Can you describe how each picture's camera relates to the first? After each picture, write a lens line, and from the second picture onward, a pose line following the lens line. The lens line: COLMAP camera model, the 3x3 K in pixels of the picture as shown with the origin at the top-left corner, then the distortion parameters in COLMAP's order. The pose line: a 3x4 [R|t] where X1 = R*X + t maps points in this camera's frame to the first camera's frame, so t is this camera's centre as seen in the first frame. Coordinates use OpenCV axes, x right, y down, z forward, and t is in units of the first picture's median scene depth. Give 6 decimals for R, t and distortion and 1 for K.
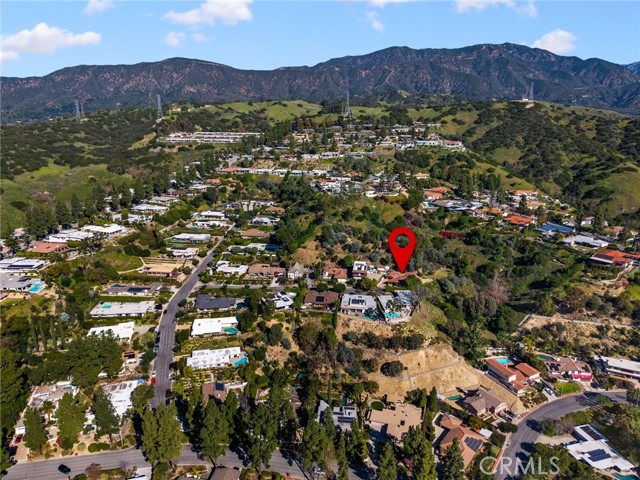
lens RADIAL K [[424.3, 0, 317.6], [0, 424.3, 244.4], [0, 0, 1]] dist [0.047749, -0.055881]
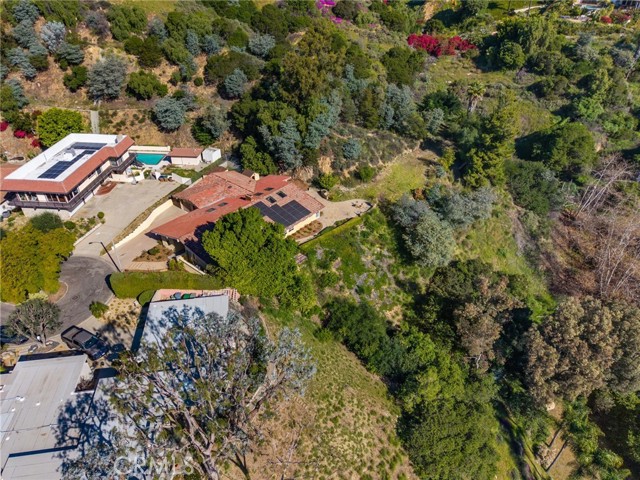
lens RADIAL K [[424.3, 0, 317.6], [0, 424.3, 244.4], [0, 0, 1]] dist [0.047749, -0.055881]
pose [[0.997322, -0.039881, 0.061305, 0.219803], [0.018392, 0.948068, 0.317535, 0.024500], [-0.070785, -0.315557, 0.946263, 0.739787]]
